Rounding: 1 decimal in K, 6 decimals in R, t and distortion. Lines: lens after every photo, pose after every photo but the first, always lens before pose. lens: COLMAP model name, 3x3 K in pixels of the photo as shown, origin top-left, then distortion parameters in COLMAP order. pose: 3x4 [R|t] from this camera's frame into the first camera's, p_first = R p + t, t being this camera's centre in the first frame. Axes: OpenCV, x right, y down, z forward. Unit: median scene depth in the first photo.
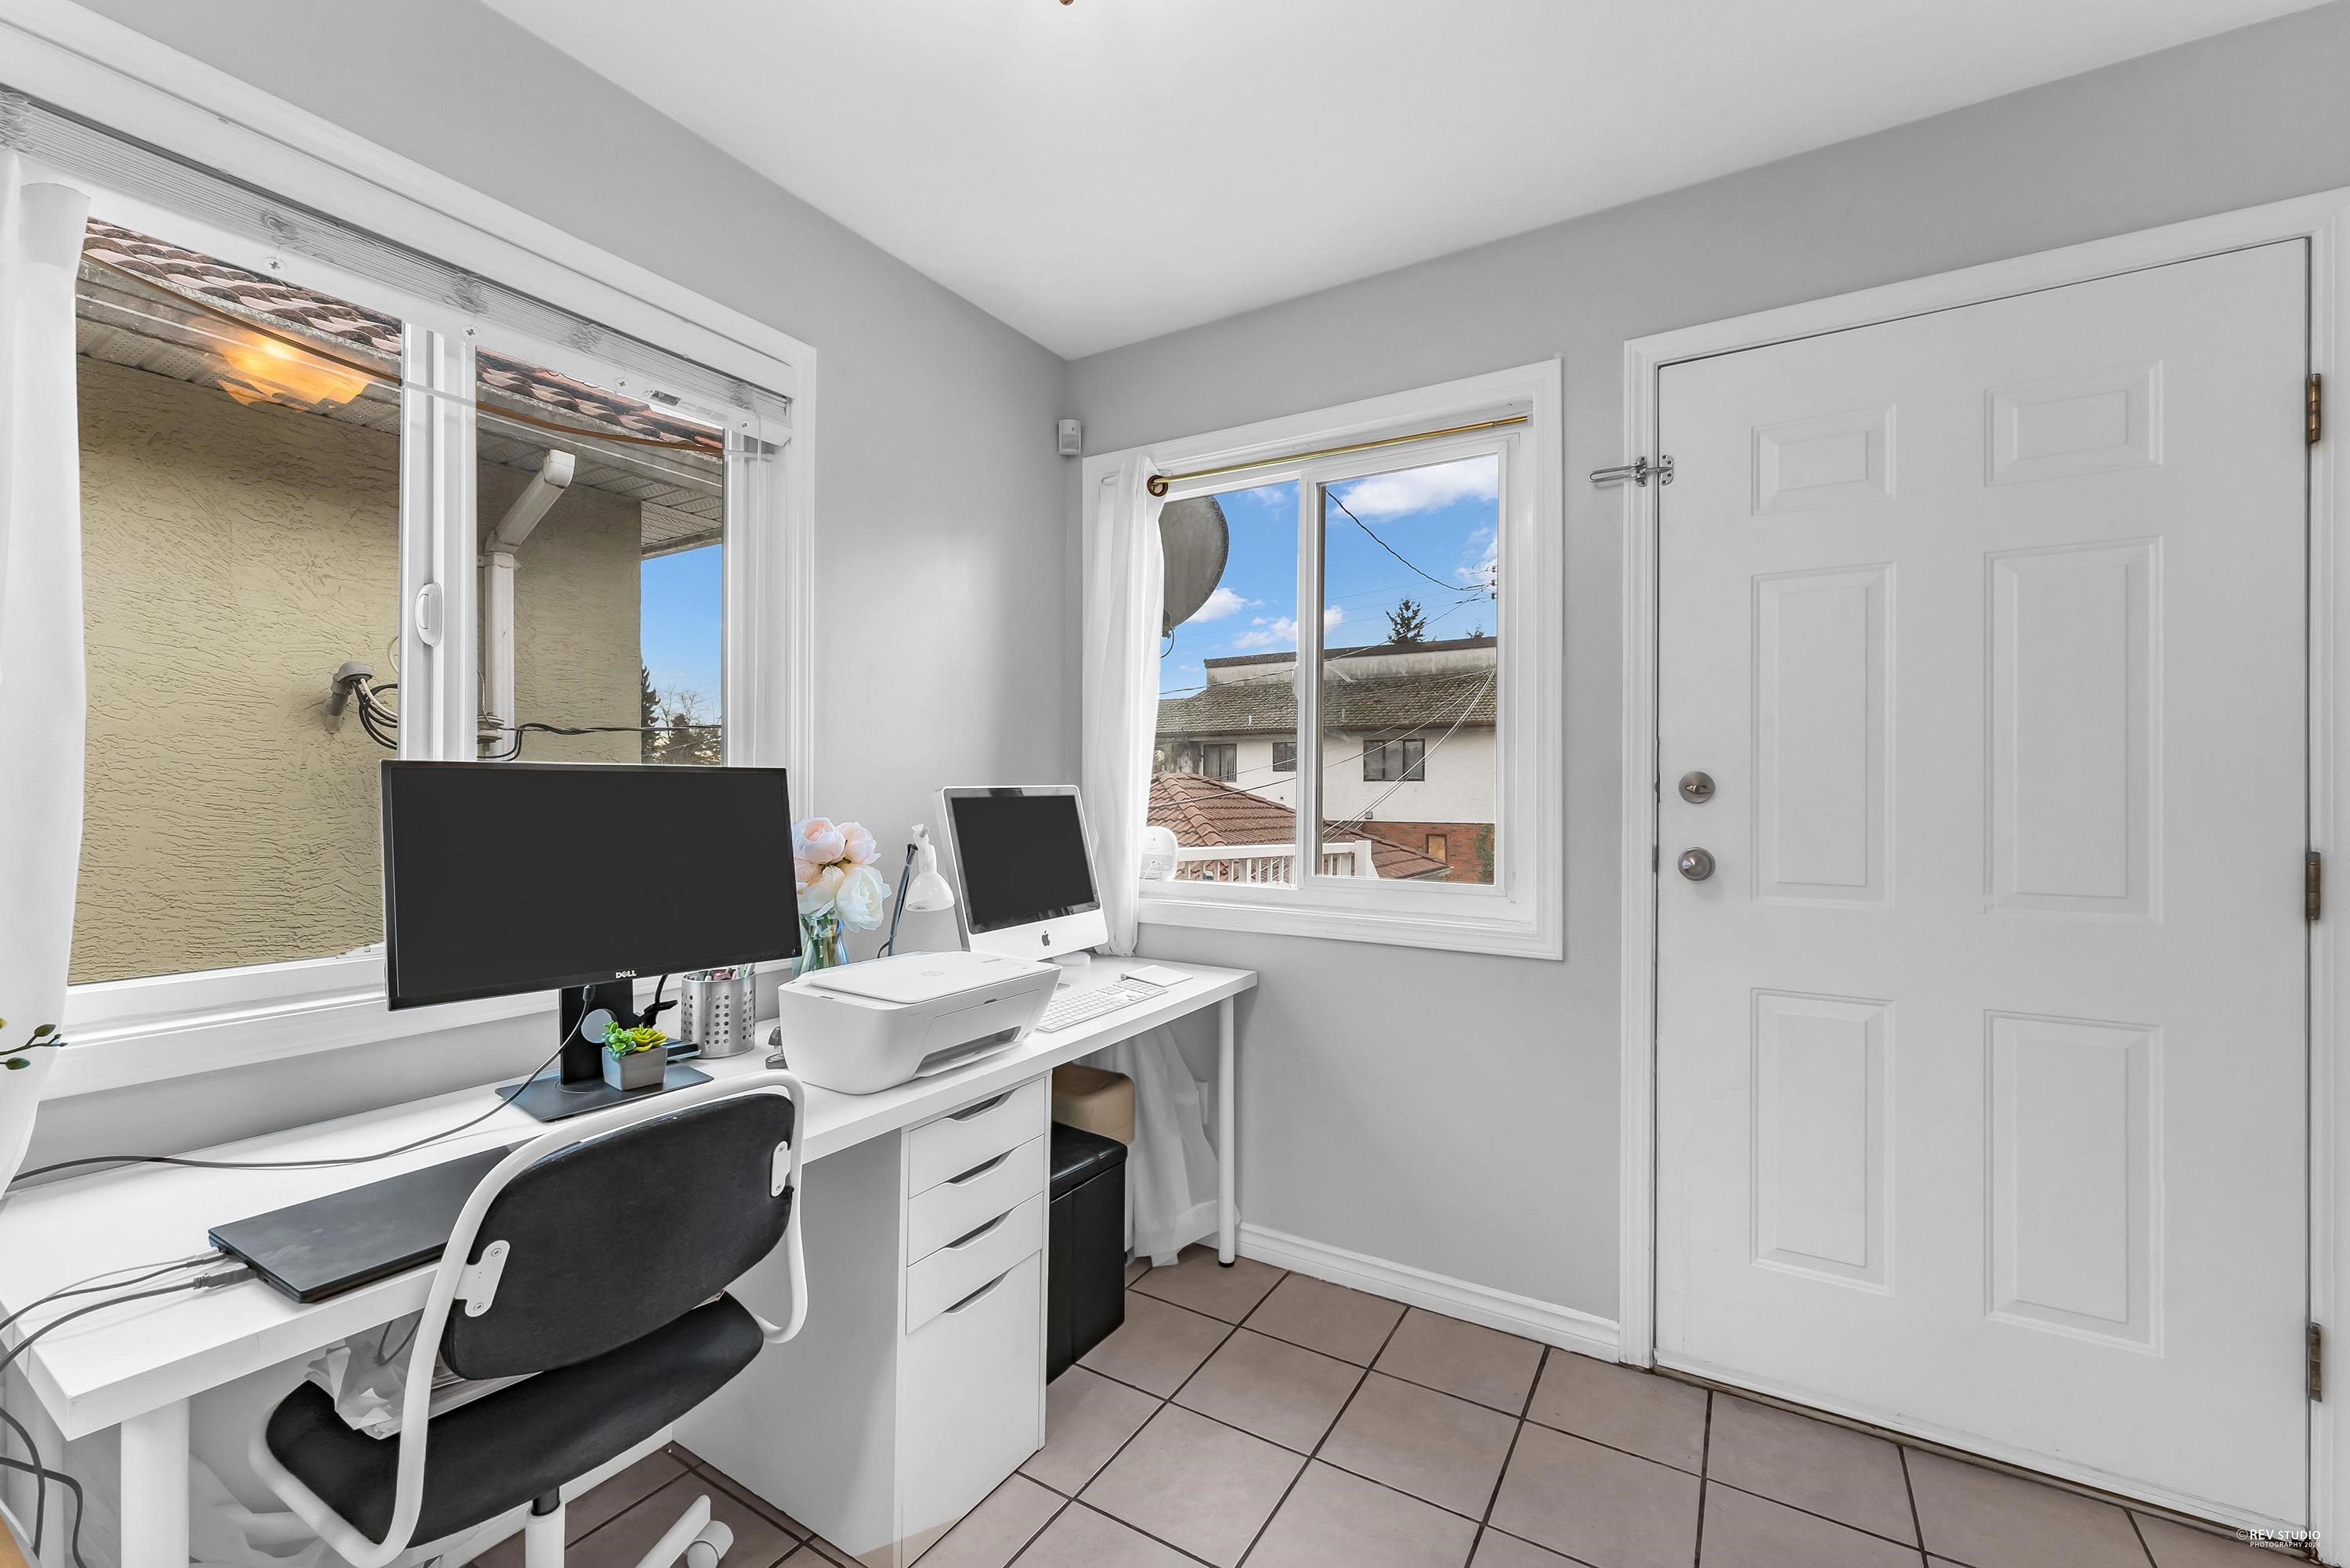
lens RADIAL K [[959.5, 0, 1170.1], [0, 959.5, 790.7], [0, 0, 1]] dist [-0.000050, 0.000149]
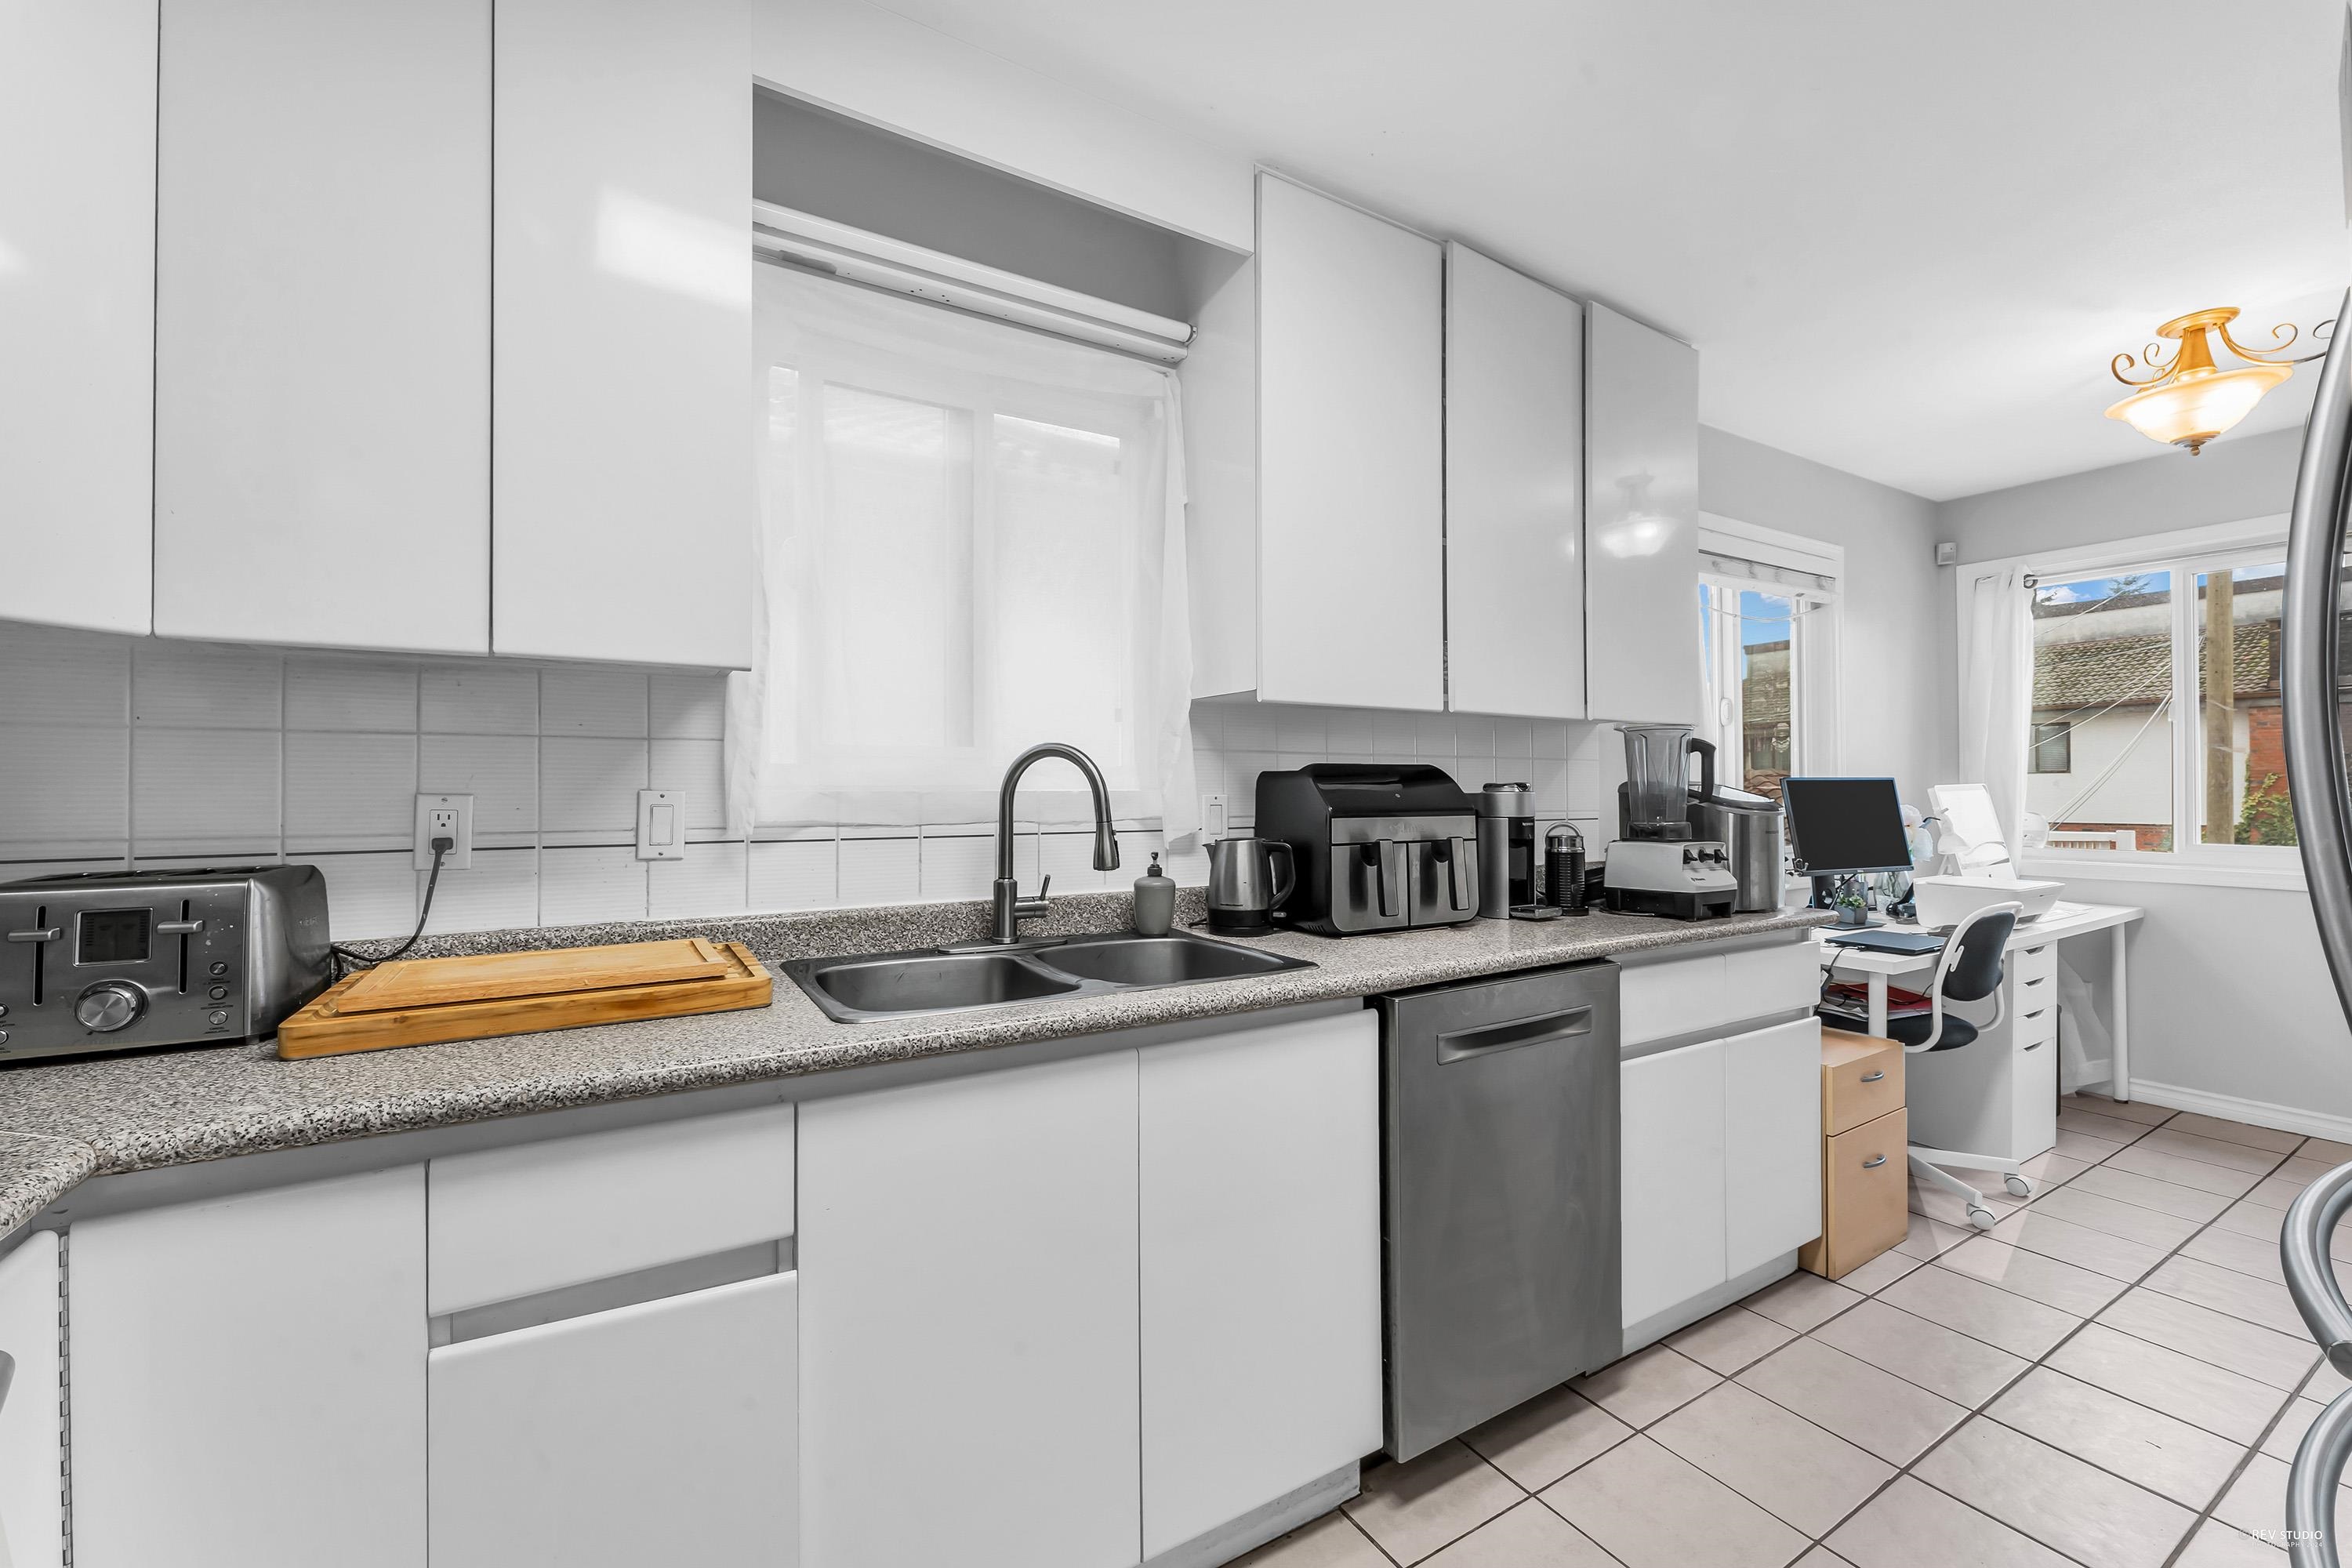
lens RADIAL K [[948.7, 0, 1149.2], [0, 948.7, 780.3], [0, 0, 1]] dist [-0.000290, -0.000038]
pose [[0.885309, -0.010354, -0.464888, -0.697552], [0.006378, 0.999928, -0.010125, -0.005355], [0.464960, 0.005999, 0.885311, -1.205276]]
